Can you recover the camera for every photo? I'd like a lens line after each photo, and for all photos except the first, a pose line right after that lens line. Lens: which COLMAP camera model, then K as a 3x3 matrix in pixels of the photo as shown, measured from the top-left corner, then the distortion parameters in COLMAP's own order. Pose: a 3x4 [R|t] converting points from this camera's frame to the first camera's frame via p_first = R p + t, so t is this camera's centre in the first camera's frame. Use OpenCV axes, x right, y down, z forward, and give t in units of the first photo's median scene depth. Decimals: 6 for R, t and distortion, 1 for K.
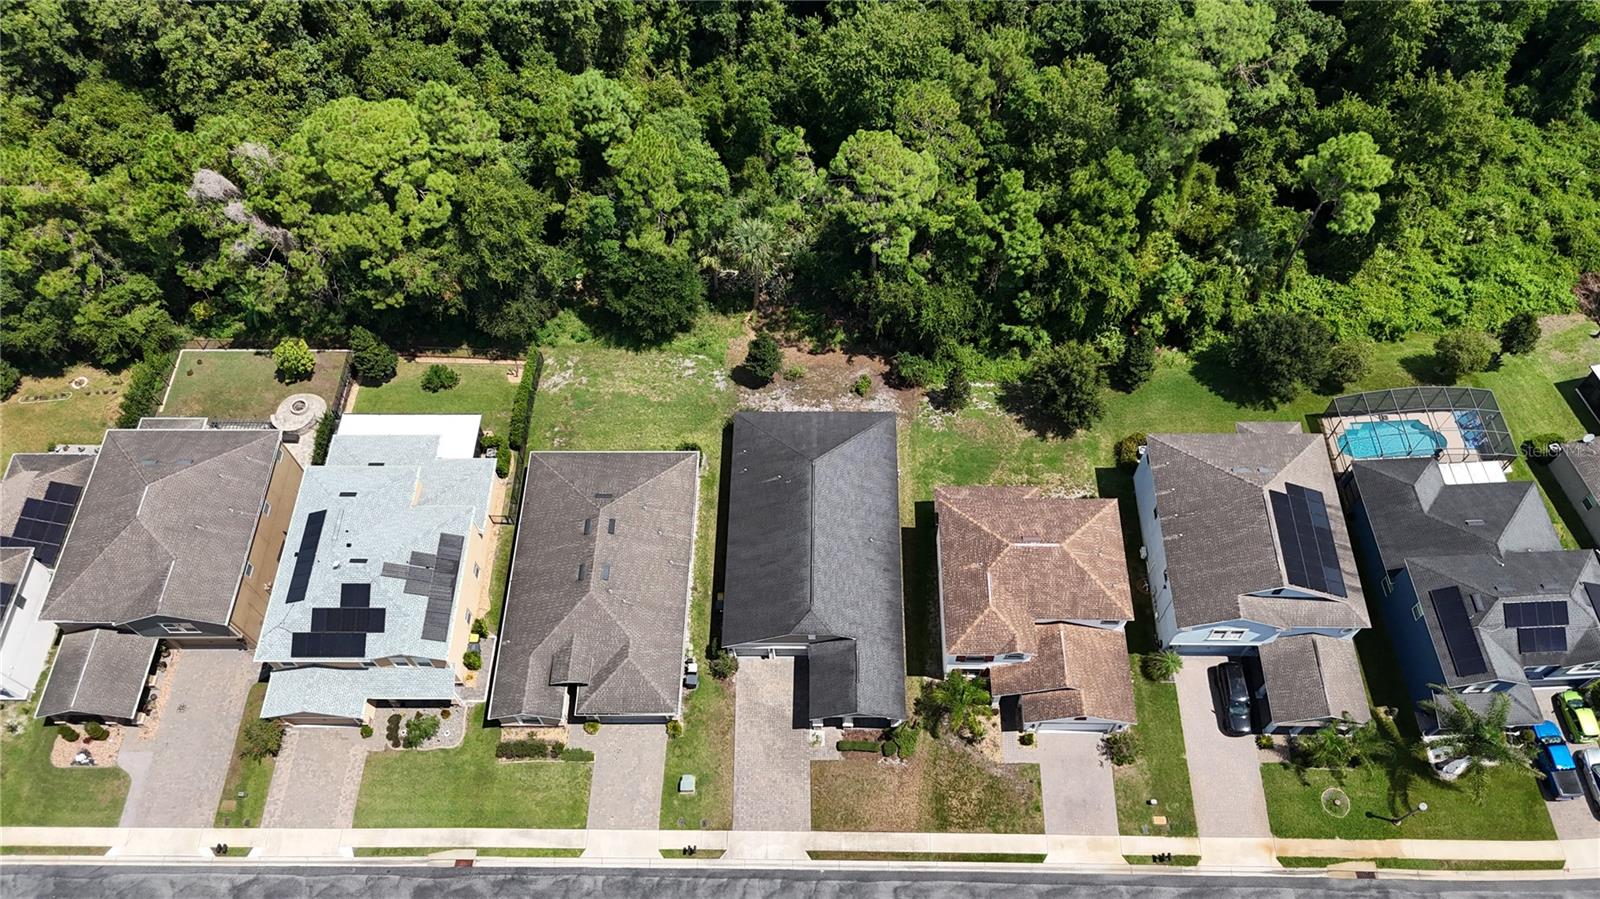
lens RADIAL K [[1077.1, 0, 800.0], [0, 1077.1, 449.5], [0, 0, 1]] dist [0.059691, 0.001496]
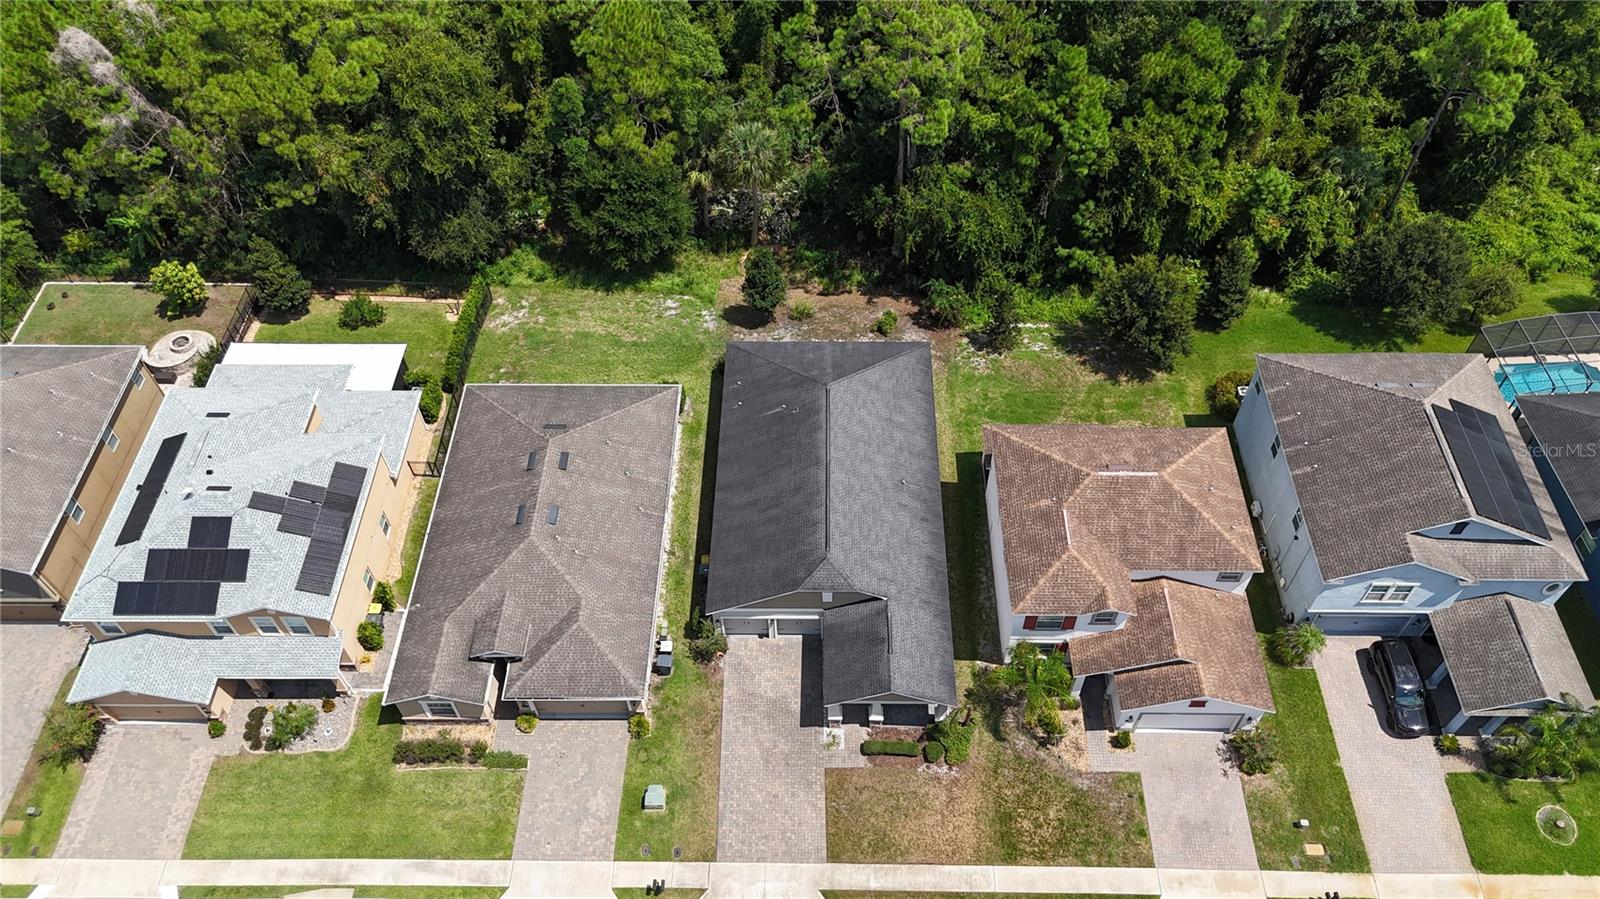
lens RADIAL K [[1108.3, 0, 801.7], [0, 1108.3, 448.8], [0, 0, 1]] dist [0.048386, -0.007075]
pose [[0.999933, 0.007575, 0.008732, -0.013411], [-0.006434, 0.992264, -0.123976, 0.157878], [-0.009603, 0.123912, 0.992247, 0.218223]]
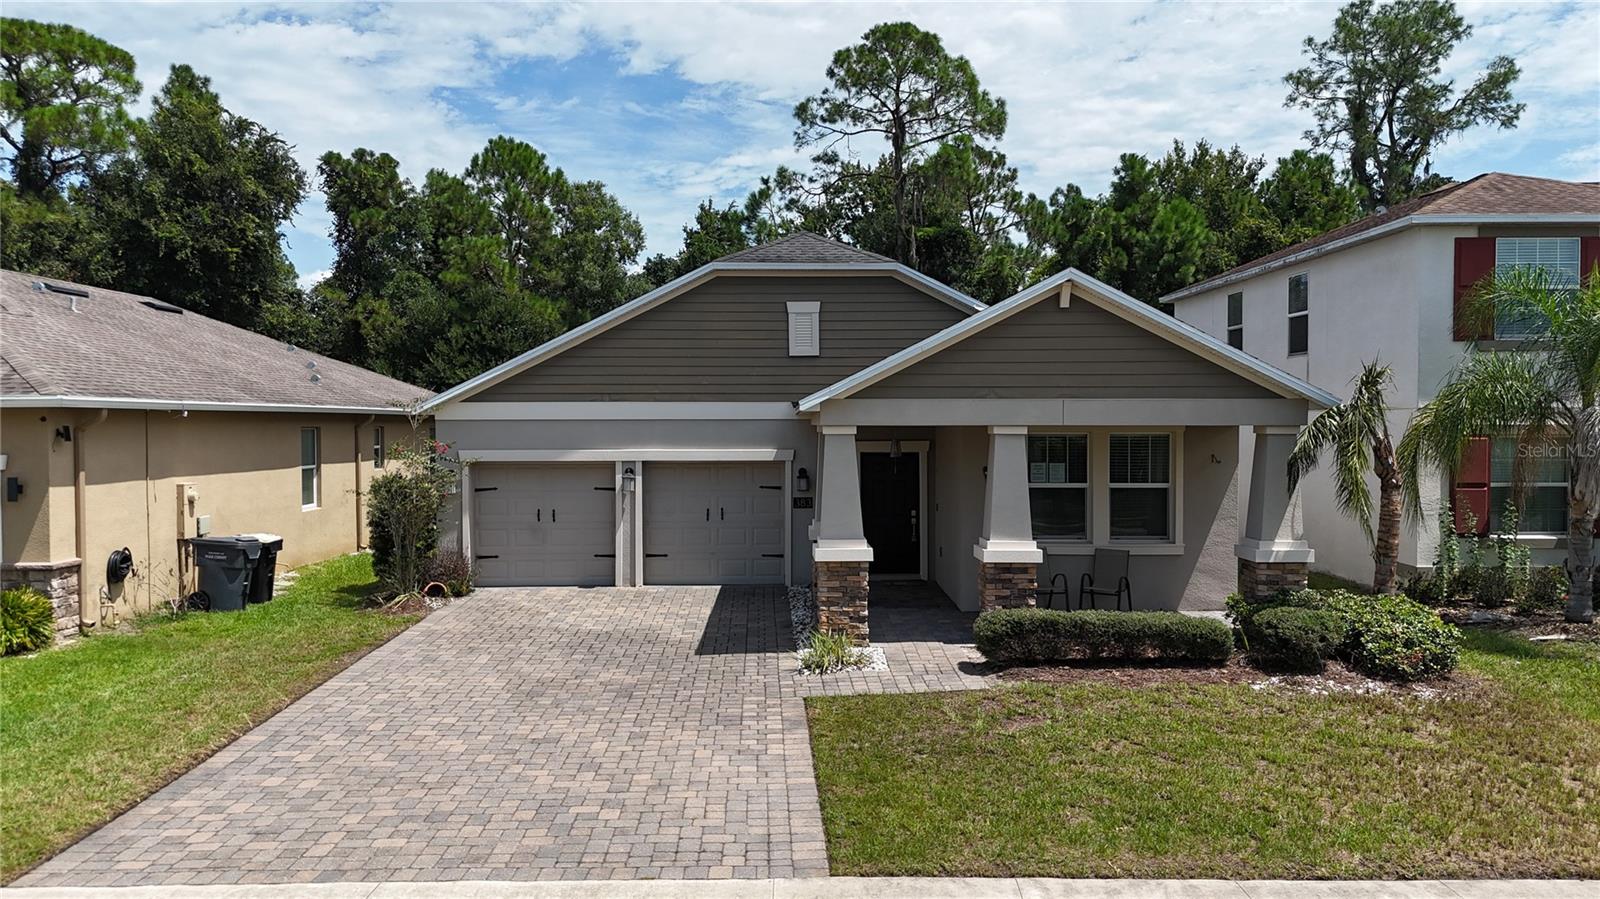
lens RADIAL K [[1166.2, 0, 800.0], [0, 1166.2, 449.5], [0, 0, 1]] dist [0.060021, -0.060755]
pose [[0.999272, 0.025474, 0.028406, 0.003225], [0.009928, 0.545256, -0.838211, 0.383868], [-0.036841, 0.837882, 0.544606, 0.832718]]
